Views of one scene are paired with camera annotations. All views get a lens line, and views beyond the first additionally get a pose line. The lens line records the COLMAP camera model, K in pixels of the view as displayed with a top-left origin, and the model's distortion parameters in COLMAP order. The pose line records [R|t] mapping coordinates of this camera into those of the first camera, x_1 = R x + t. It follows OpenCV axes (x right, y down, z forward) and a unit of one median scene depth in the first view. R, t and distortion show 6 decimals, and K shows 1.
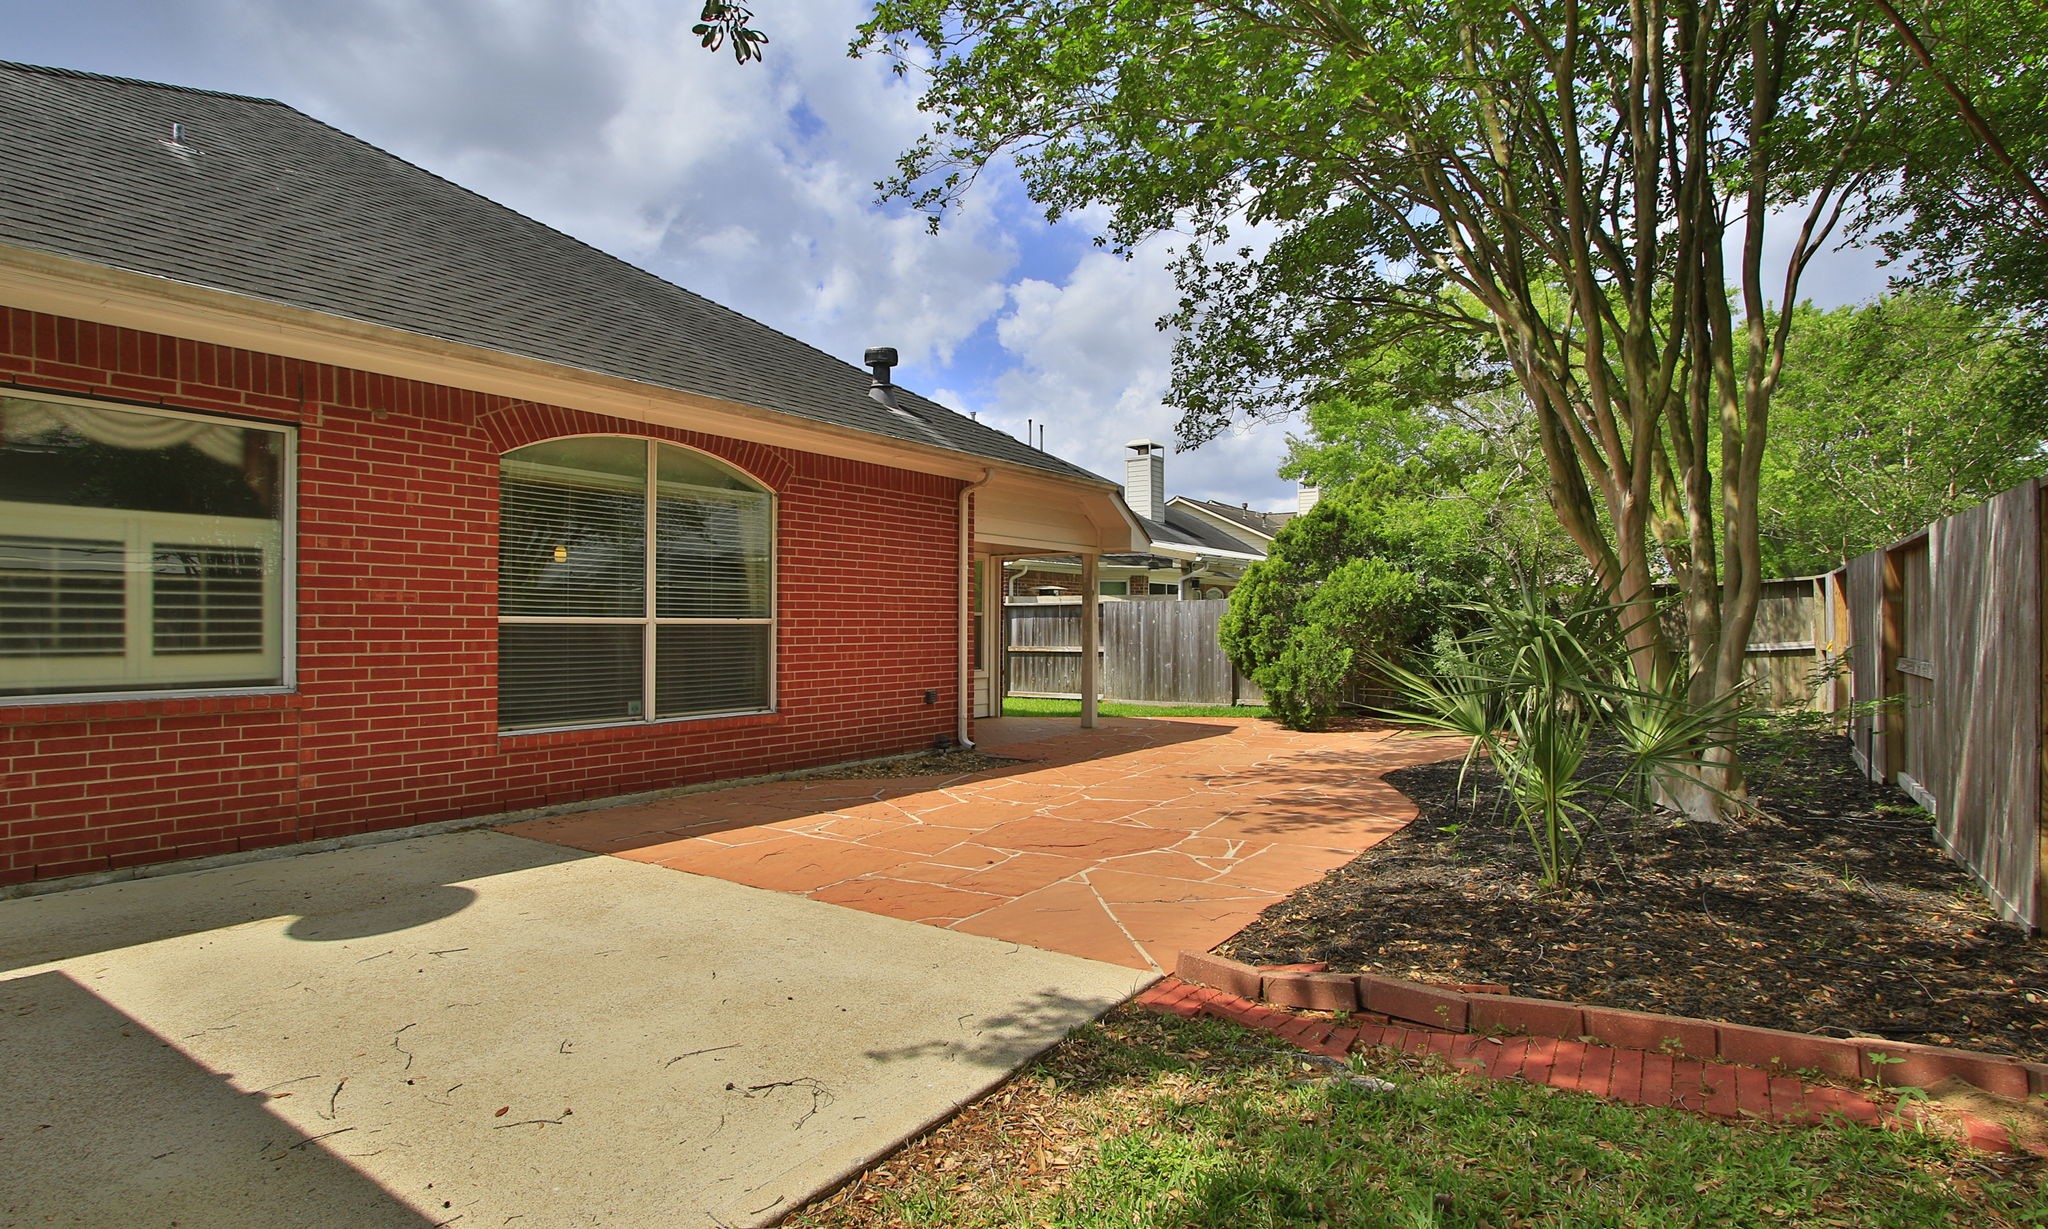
lens RADIAL K [[985.0, 0, 1024.0], [0, 985.0, 616.8], [0, 0, 1]] dist [-0.027307, 0.000448]
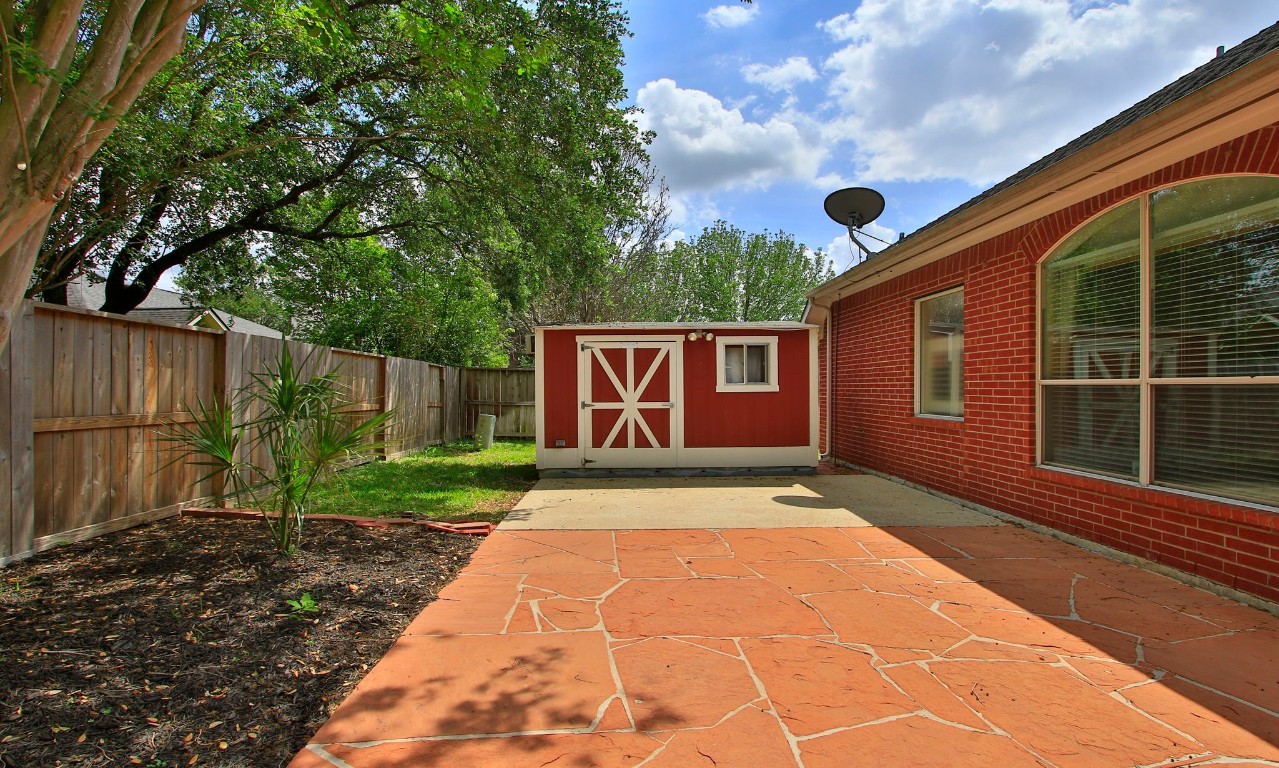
lens RADIAL K [[657.2, 0, 634.2], [0, 657.2, 388.6], [0, 0, 1]] dist [-0.016927, -0.000853]
pose [[-0.801479, -0.001646, -0.598020, 0.402858], [0.002817, 0.999975, -0.006527, 0.013731], [0.598016, -0.006916, -0.801454, 1.198597]]
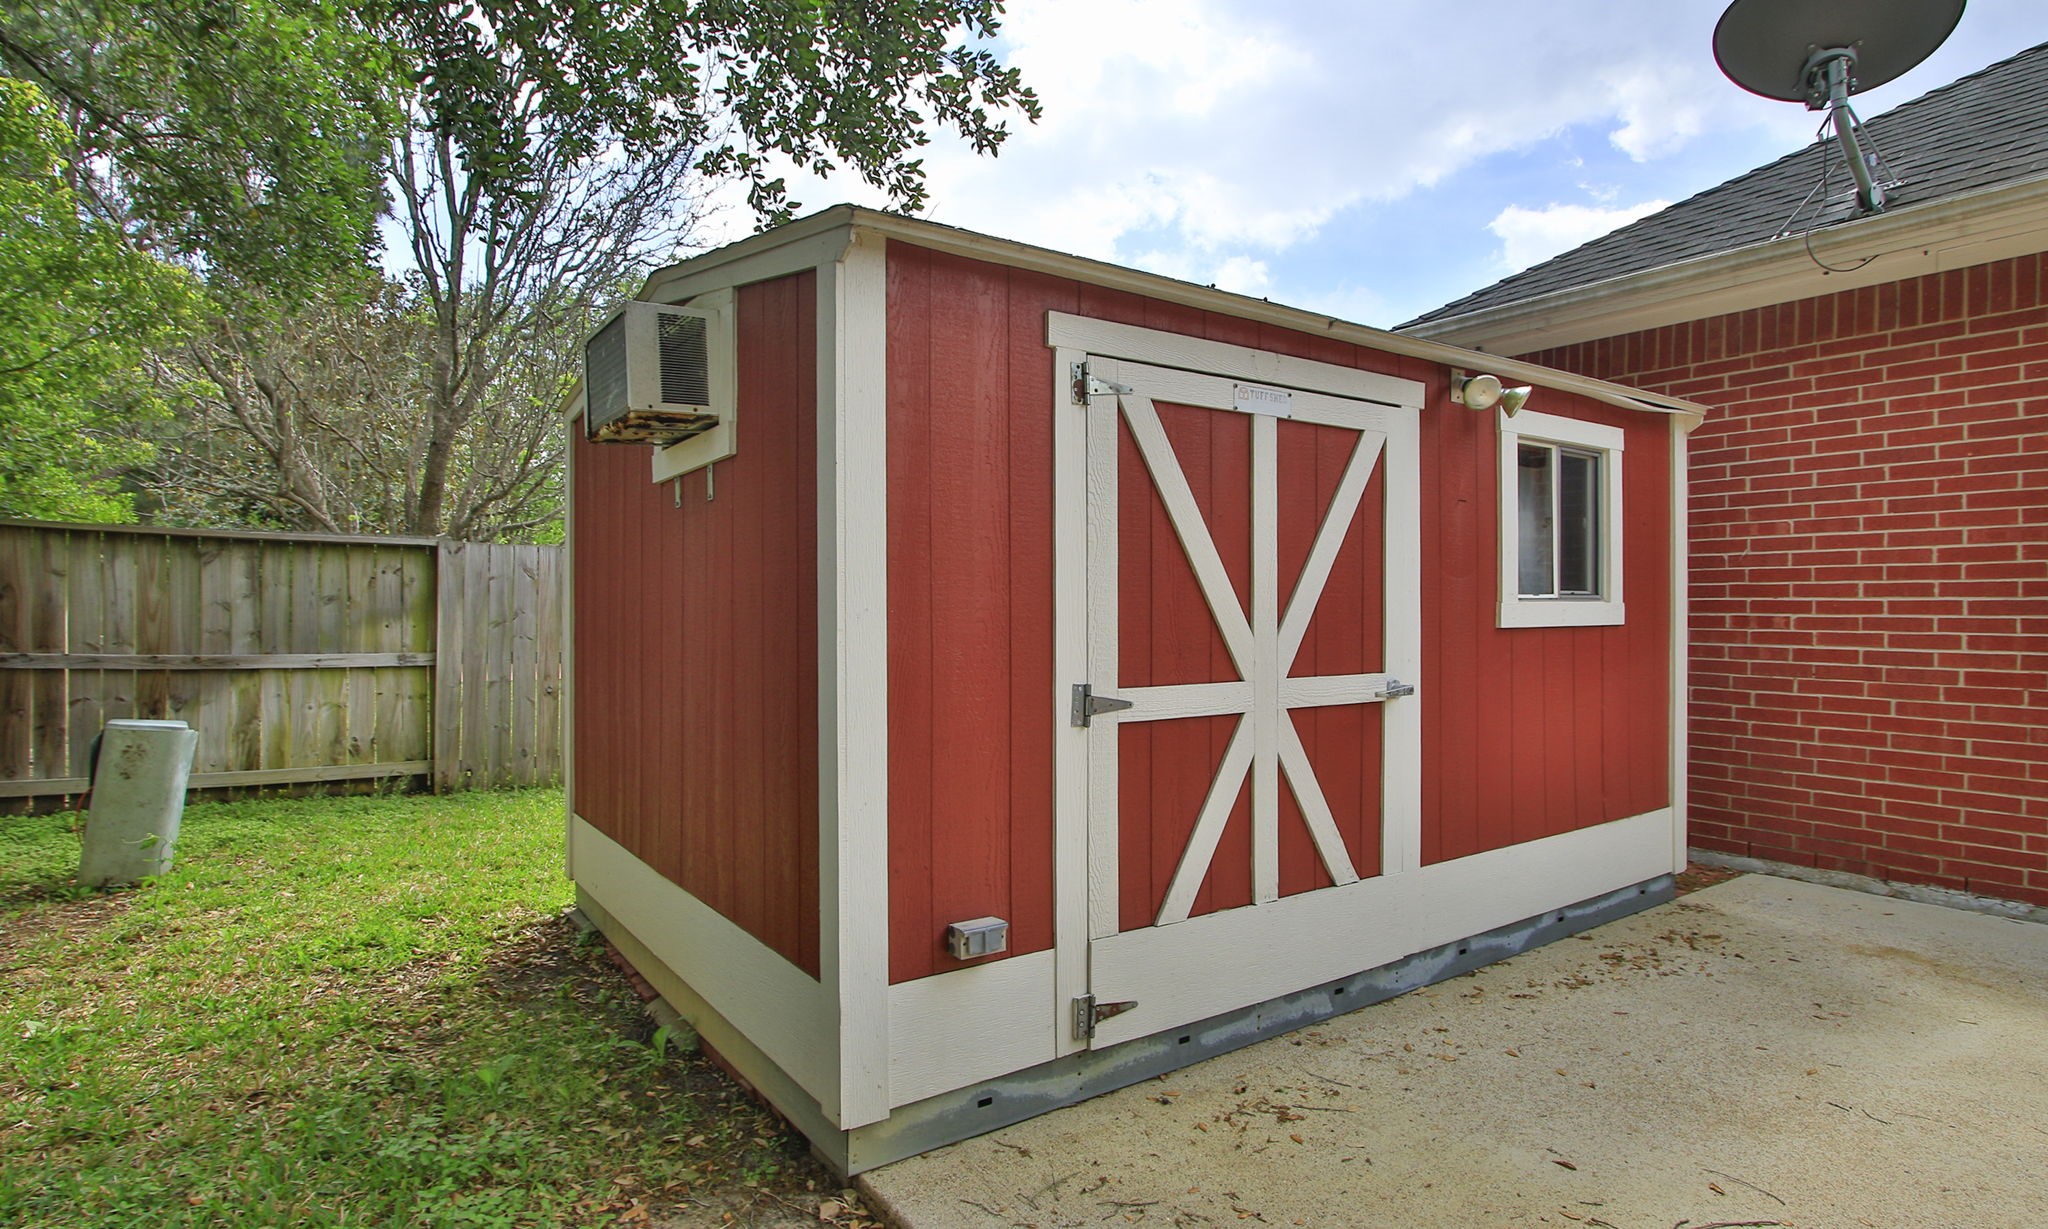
lens RADIAL K [[1070.0, 0, 1020.5], [0, 1070.0, 606.1], [0, 0, 1]] dist [0.003091, 0.000127]
pose [[-0.349151, -0.006880, -0.937041, 0.086001], [0.001178, 0.999969, -0.007781, 0.005997], [0.937066, -0.003821, -0.349132, 0.254592]]
